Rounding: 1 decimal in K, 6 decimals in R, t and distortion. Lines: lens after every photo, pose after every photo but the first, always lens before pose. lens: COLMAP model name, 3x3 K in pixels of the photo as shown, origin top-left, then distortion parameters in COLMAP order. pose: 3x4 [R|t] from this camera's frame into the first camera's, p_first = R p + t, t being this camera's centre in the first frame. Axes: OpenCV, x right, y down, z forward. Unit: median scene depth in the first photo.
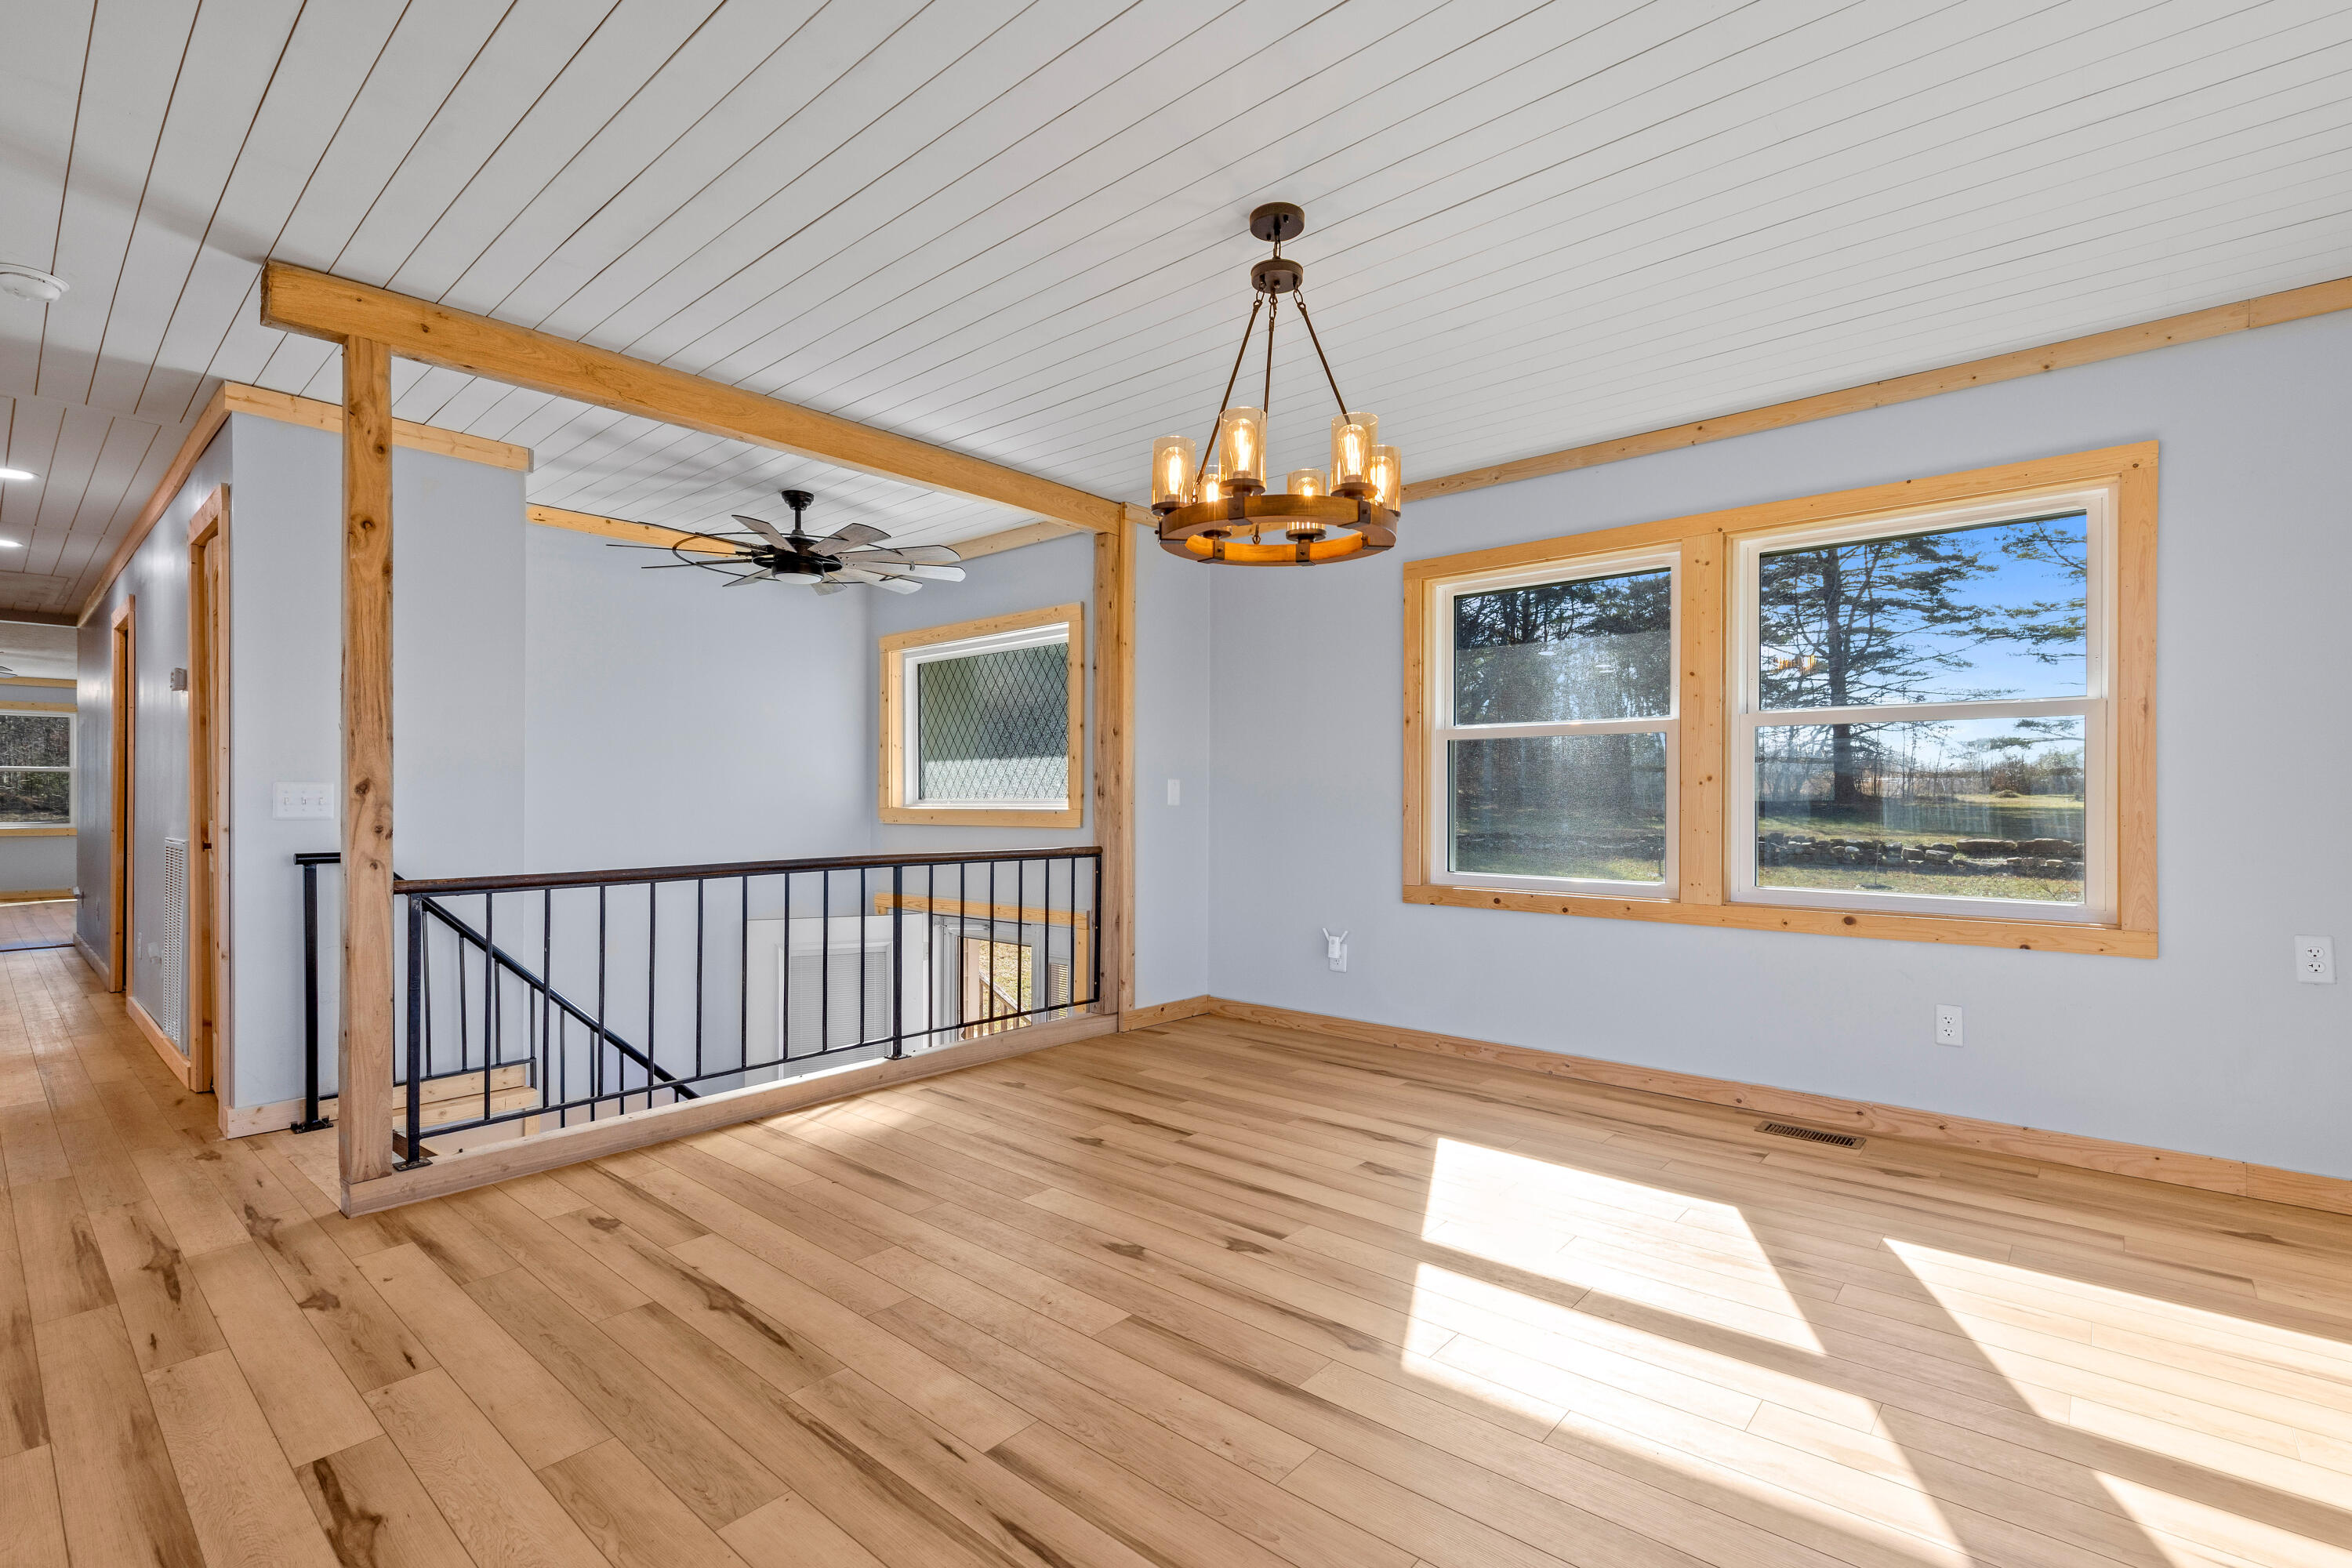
lens RADIAL K [[1045.8, 0, 1136.6], [0, 1045.8, 797.3], [0, 0, 1]] dist [0.004896, -0.001537]
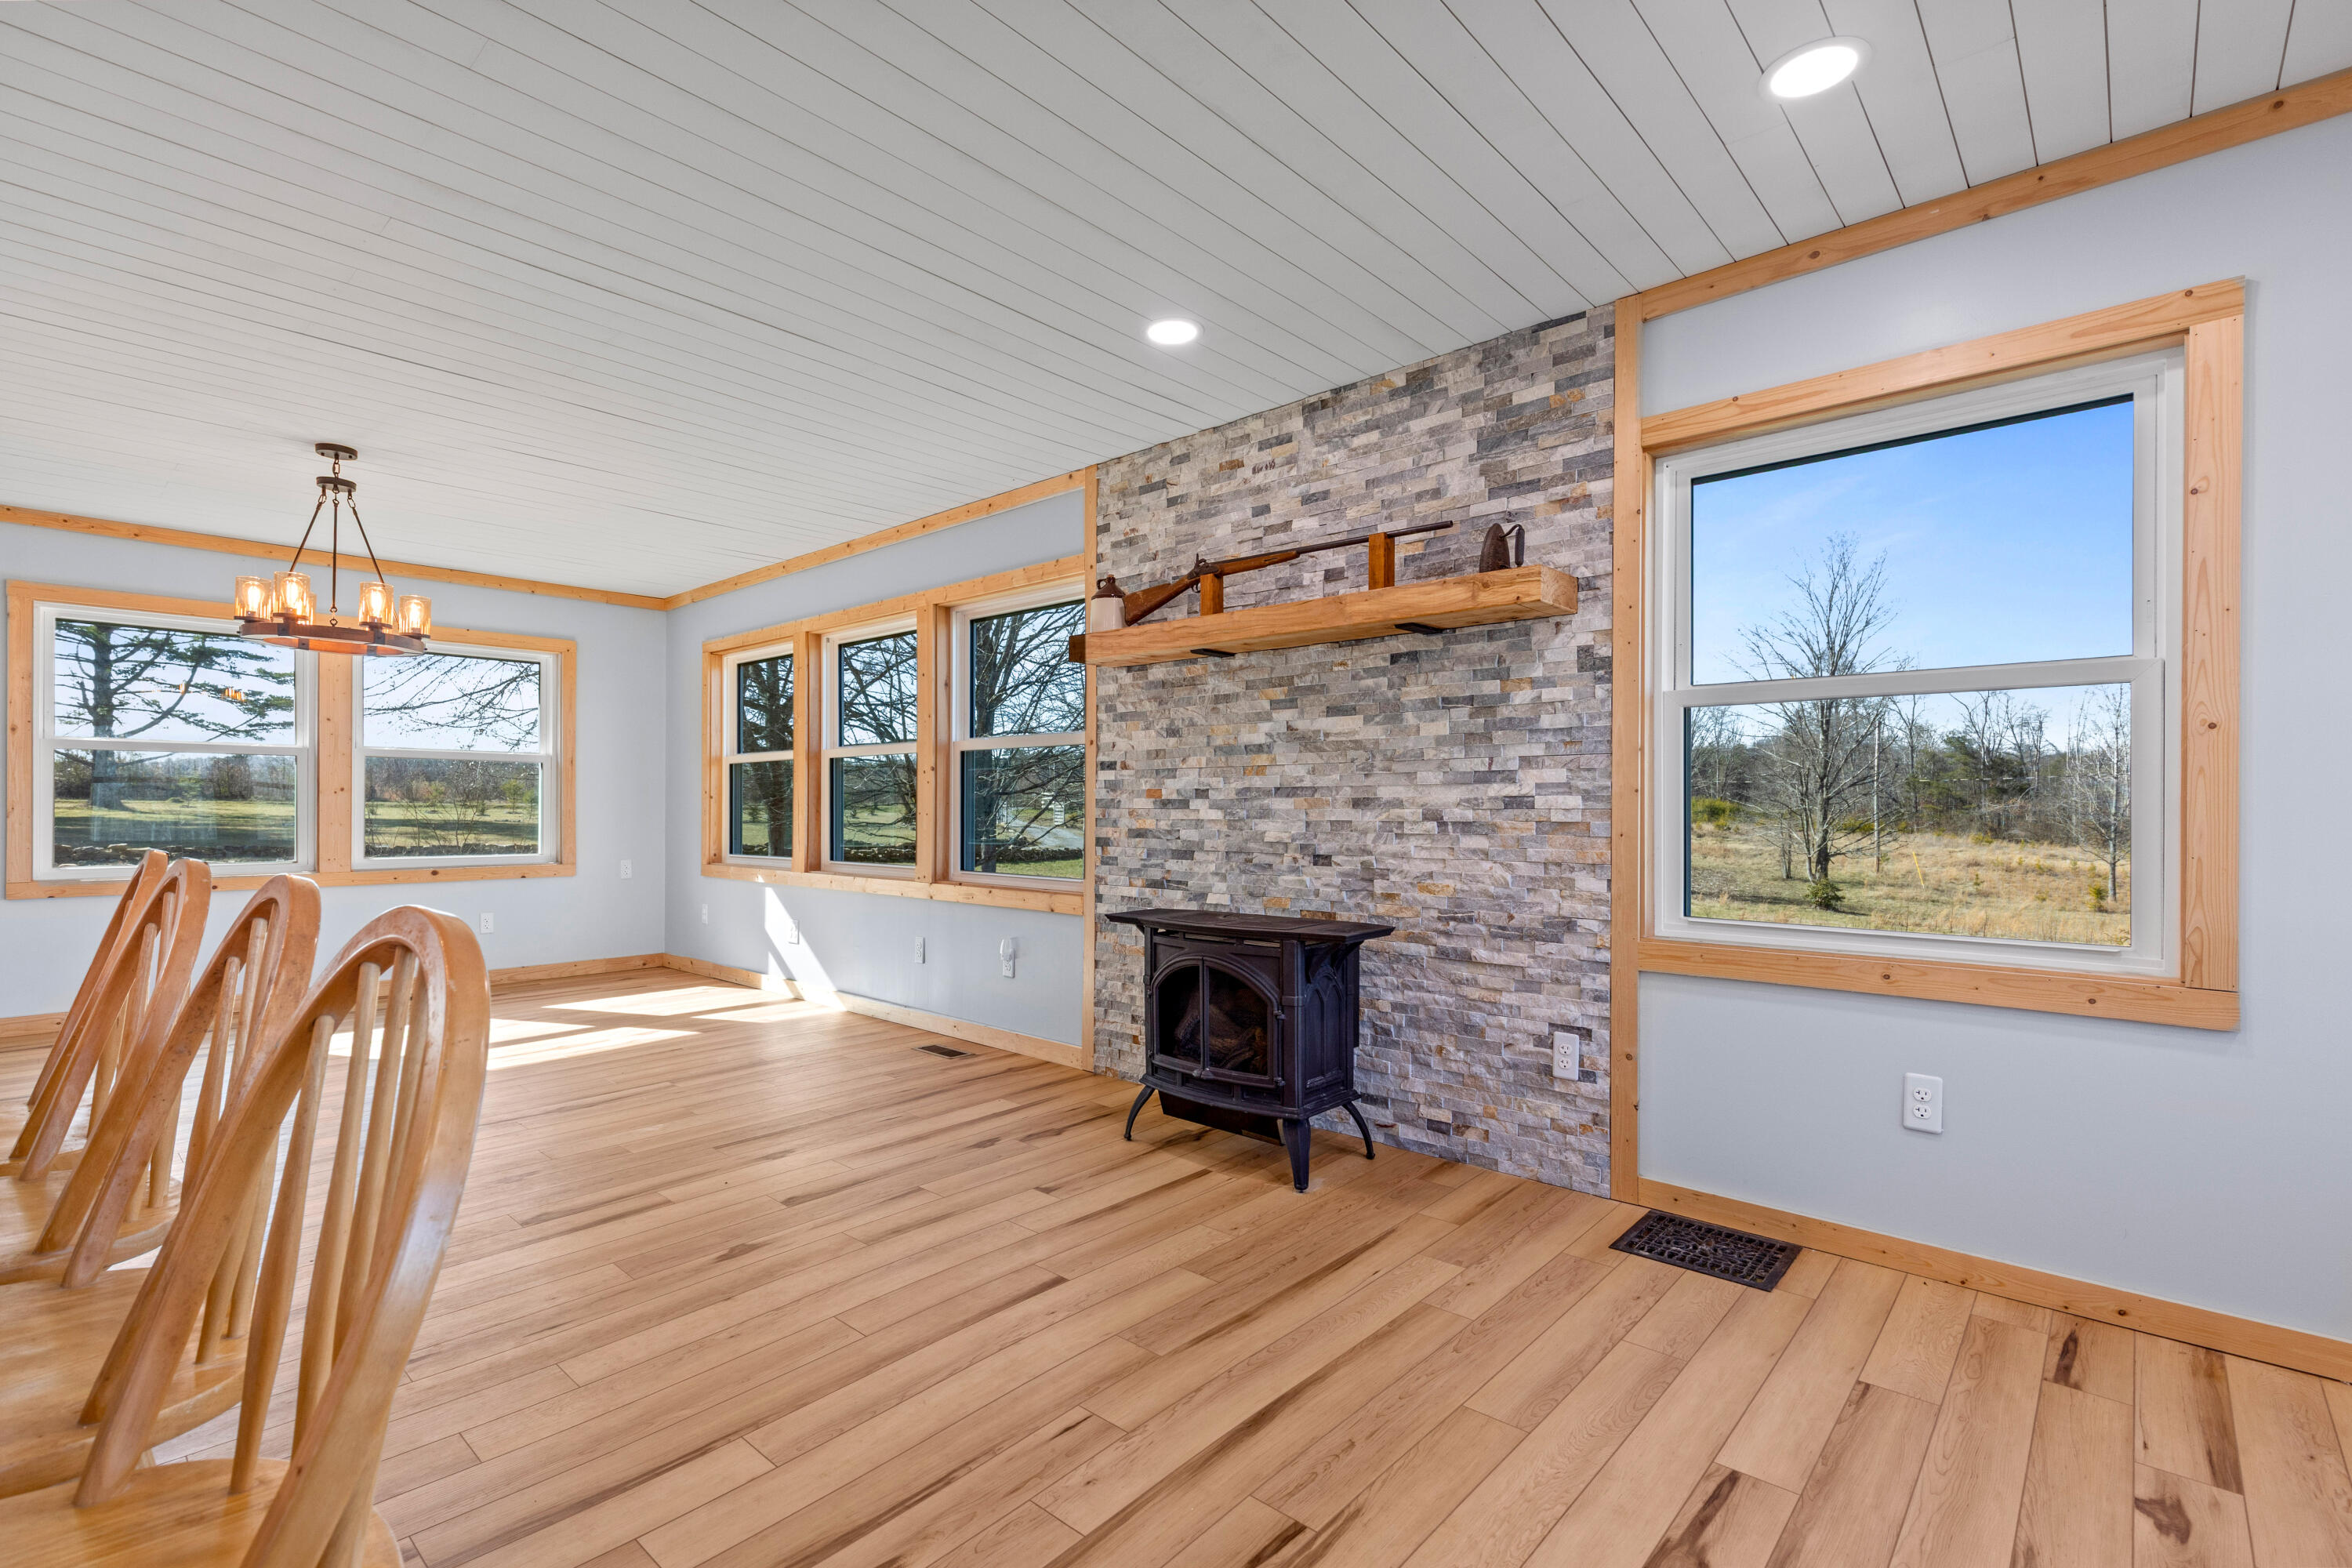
lens RADIAL K [[1045.8, 0, 1171.3], [0, 1045.8, 797.7], [0, 0, 1]] dist [0.004896, -0.001537]
pose [[0.002434, 0.007312, 0.999970, -1.189754], [-0.001861, 0.999972, -0.007307, 0.004487], [-0.999995, -0.001844, 0.002448, -0.255273]]
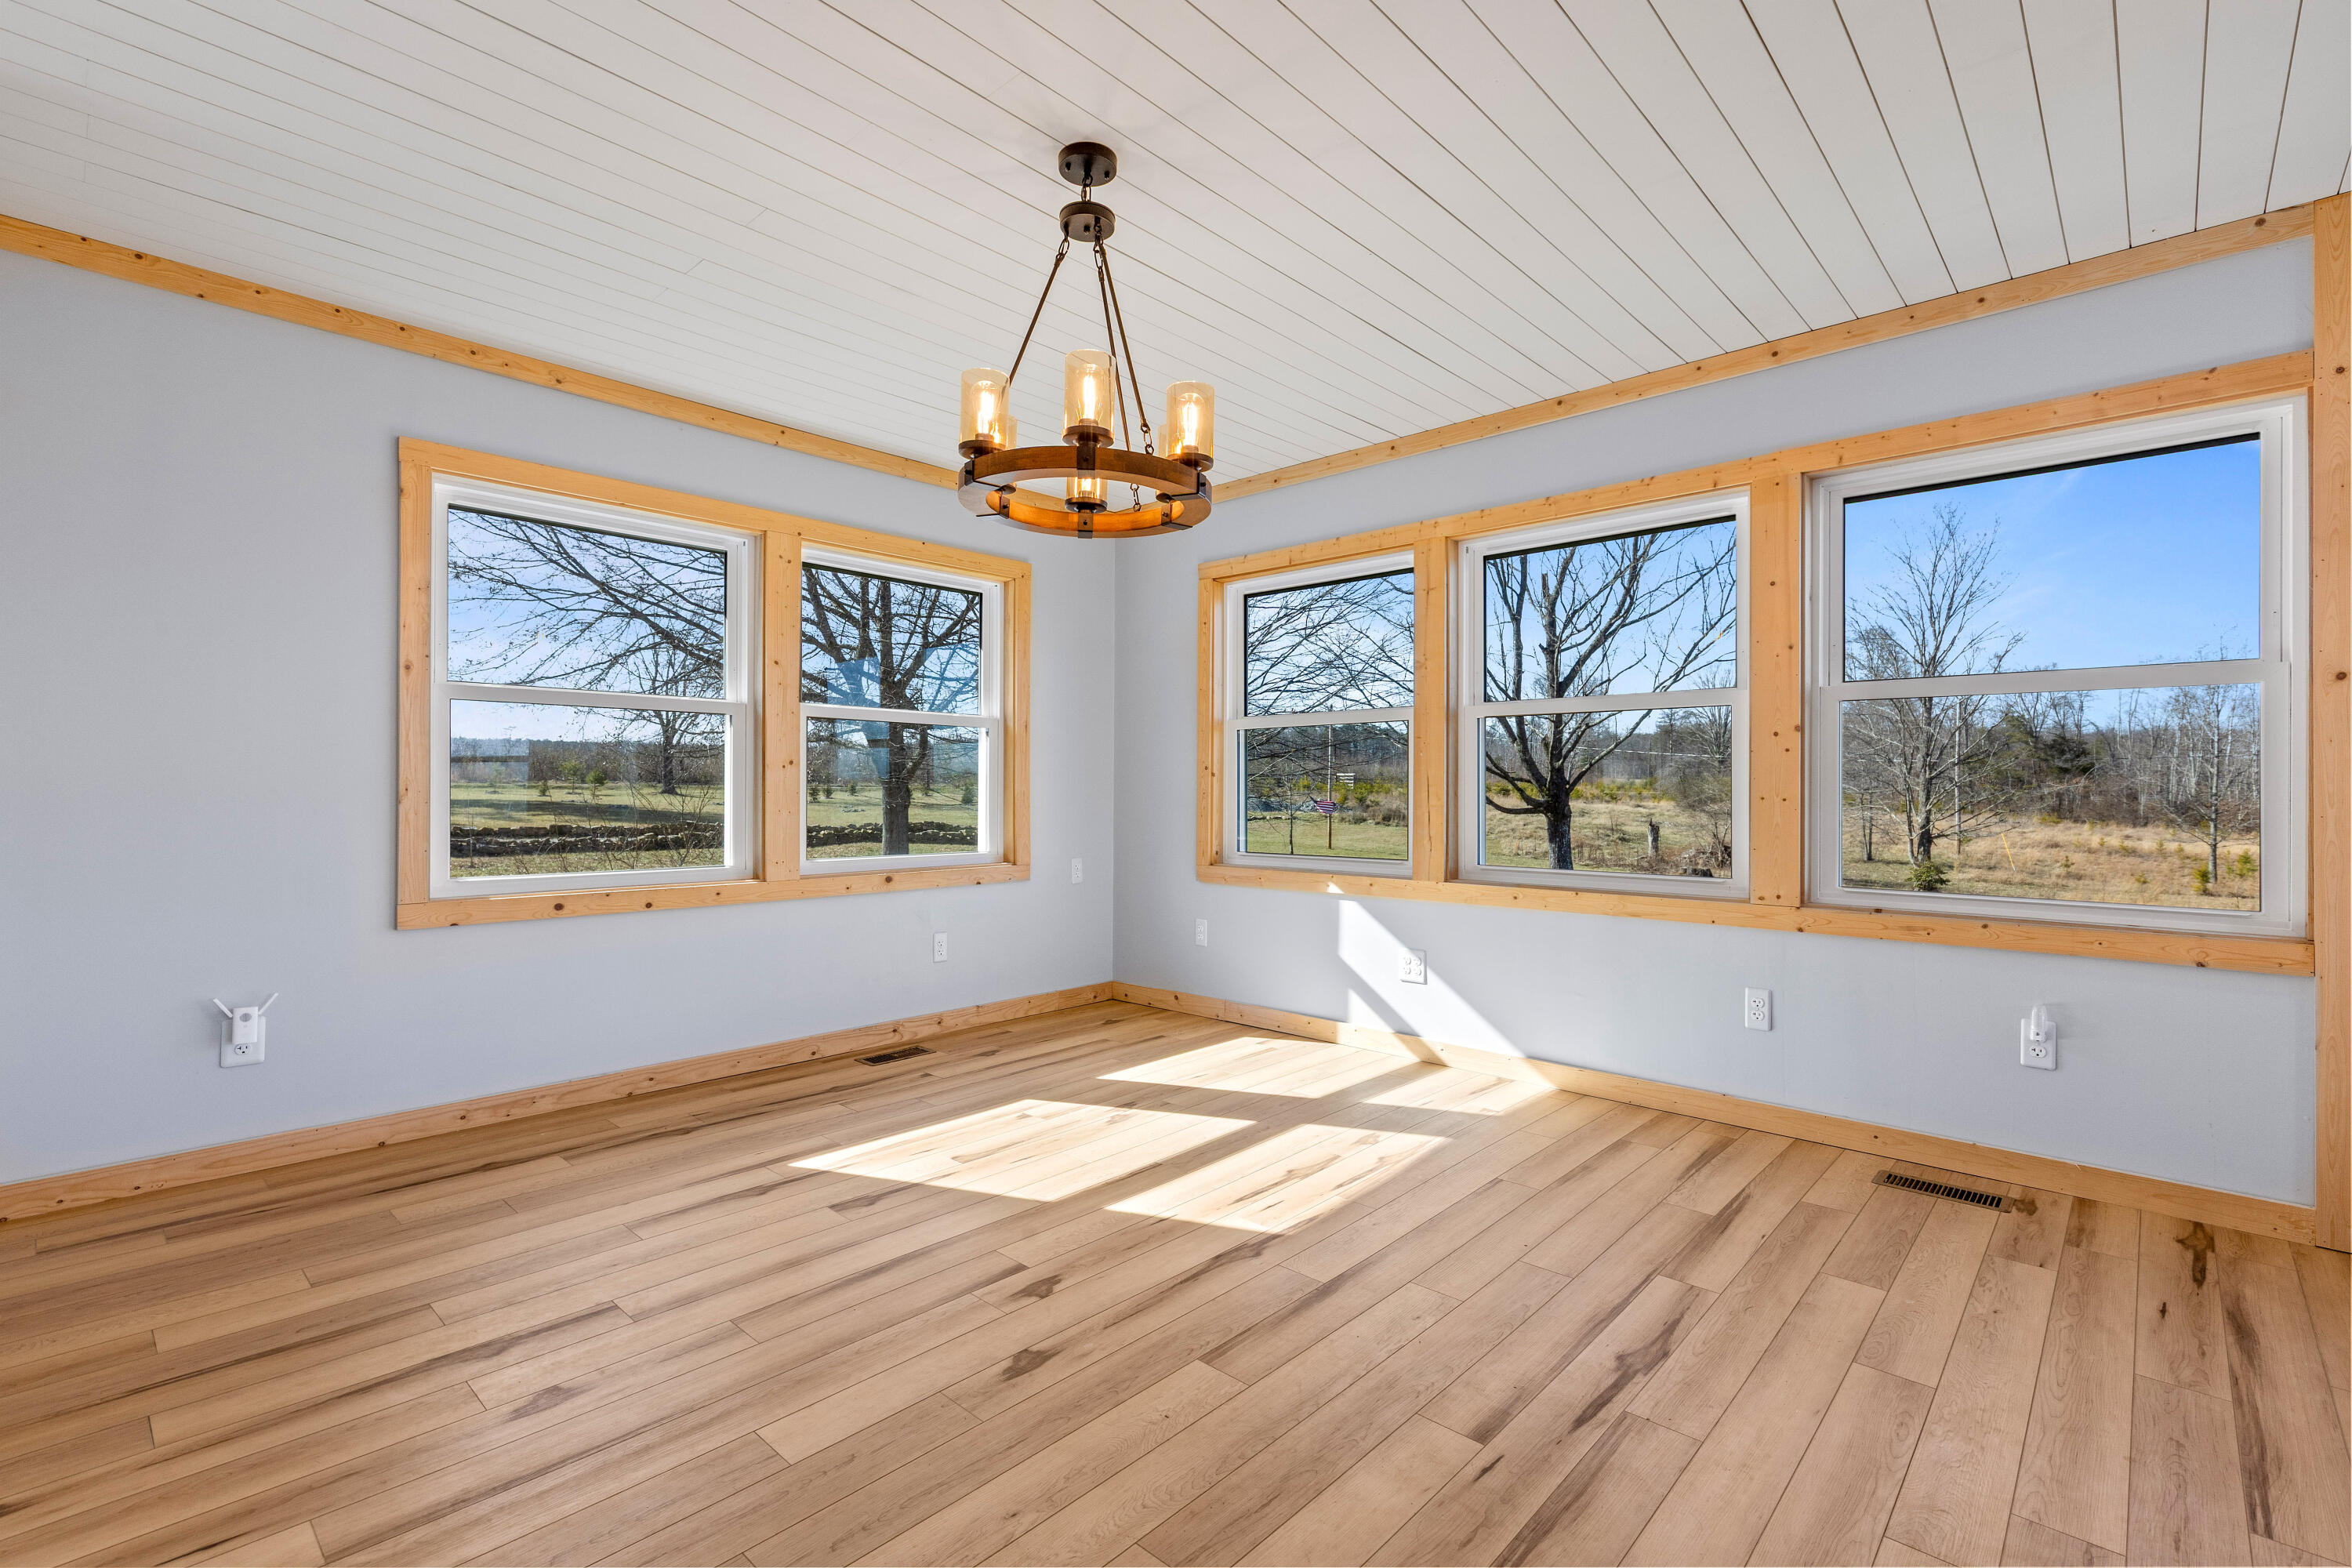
lens RADIAL K [[1045.8, 0, 1179.7], [0, 1045.8, 784.9], [0, 0, 1]] dist [0.004896, -0.001537]
pose [[0.023945, 0.000532, 0.999713, -0.627395], [-0.001342, 0.999999, -0.000500, 0.006047], [-0.999712, -0.001330, 0.023946, 0.700704]]
